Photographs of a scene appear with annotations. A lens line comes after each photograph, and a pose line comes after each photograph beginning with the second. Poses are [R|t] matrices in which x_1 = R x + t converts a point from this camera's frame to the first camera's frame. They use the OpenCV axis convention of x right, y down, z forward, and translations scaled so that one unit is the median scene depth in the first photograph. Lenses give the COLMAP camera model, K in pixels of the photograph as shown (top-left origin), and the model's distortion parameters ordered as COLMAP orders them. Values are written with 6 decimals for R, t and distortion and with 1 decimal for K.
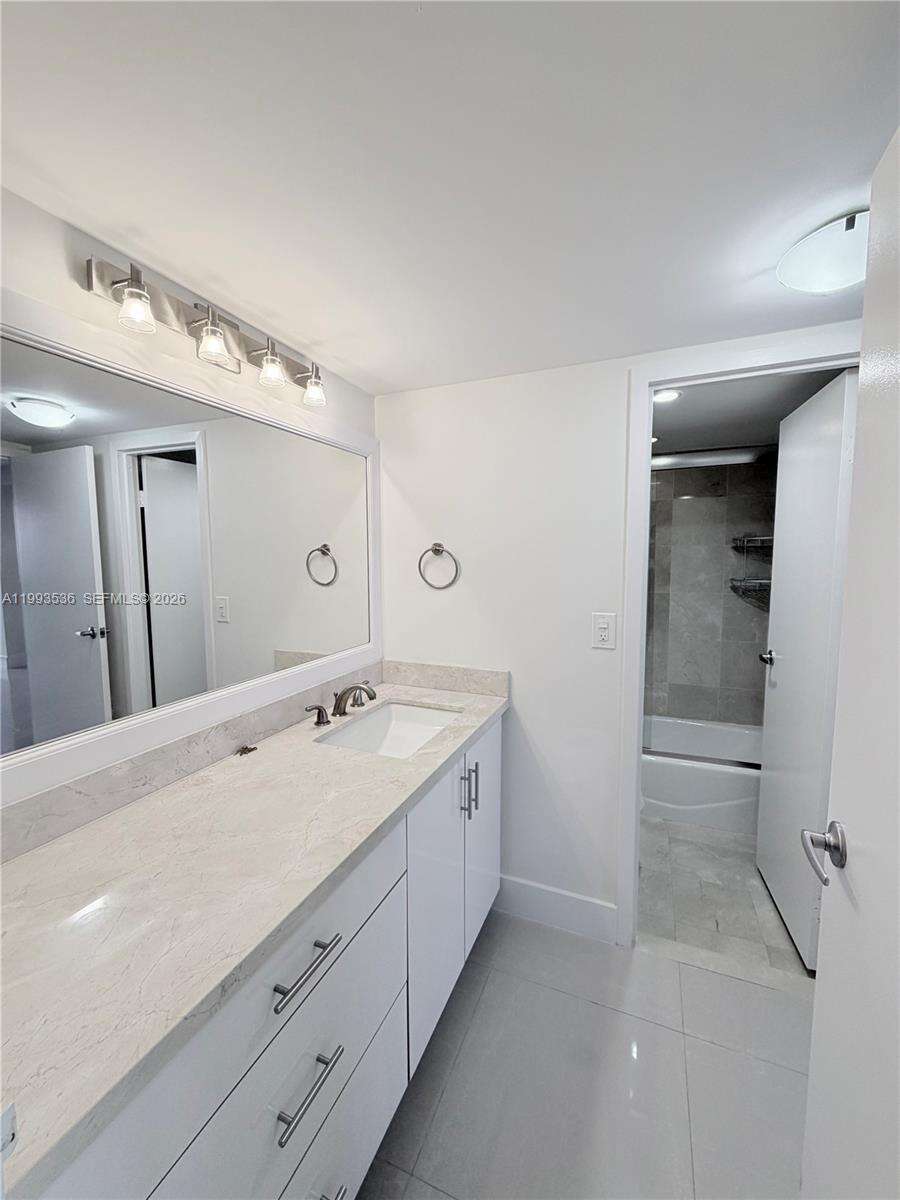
lens RADIAL K [[481.8, 0, 449.7], [0, 481.8, 599.7], [0, 0, 1]] dist [-0.002244, -0.000262]
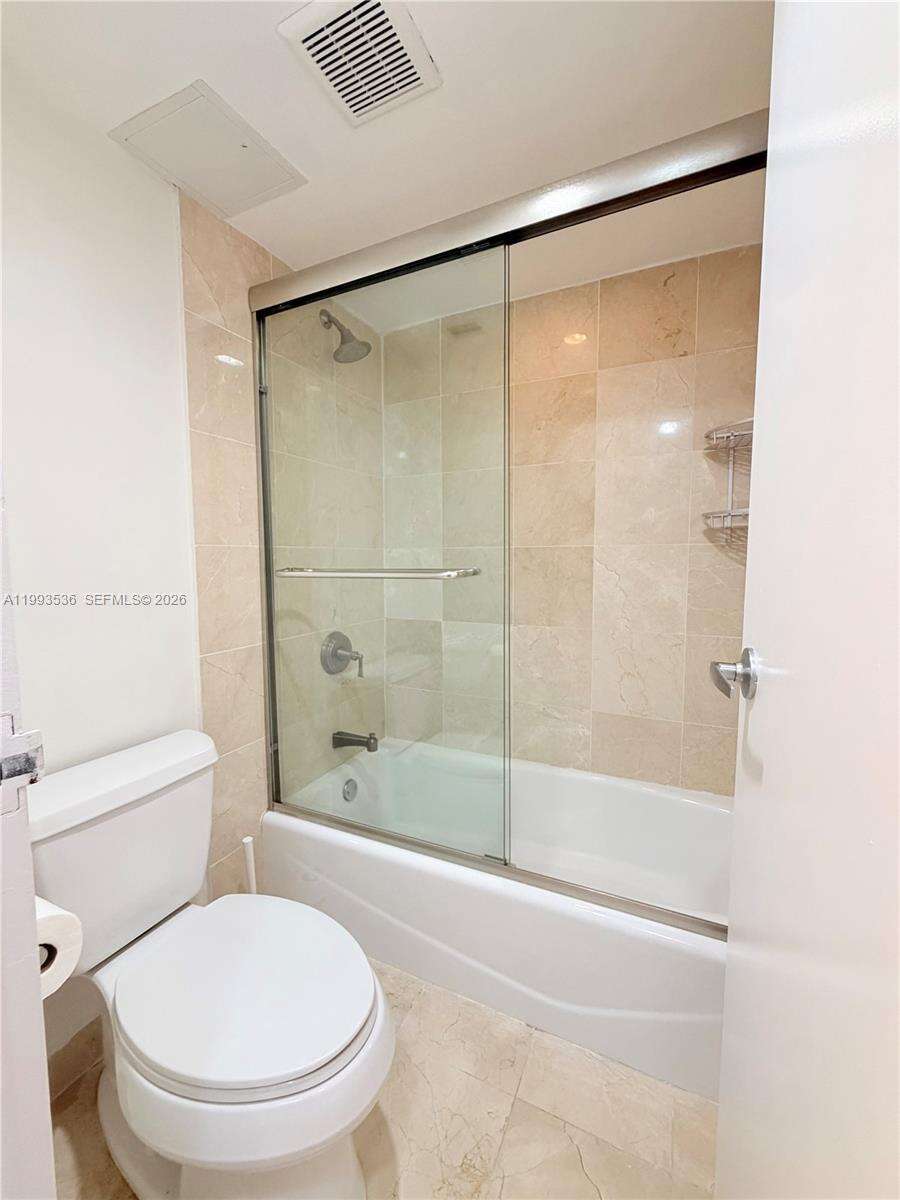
lens RADIAL K [[481.8, 0, 449.2], [0, 481.8, 598.6], [0, 0, 1]] dist [-0.002244, -0.000262]
pose [[0.998773, 0.007811, -0.048912, 0.335961], [-0.008178, 0.999940, -0.007301, 0.052804], [0.048852, 0.007692, 0.998776, 0.468958]]
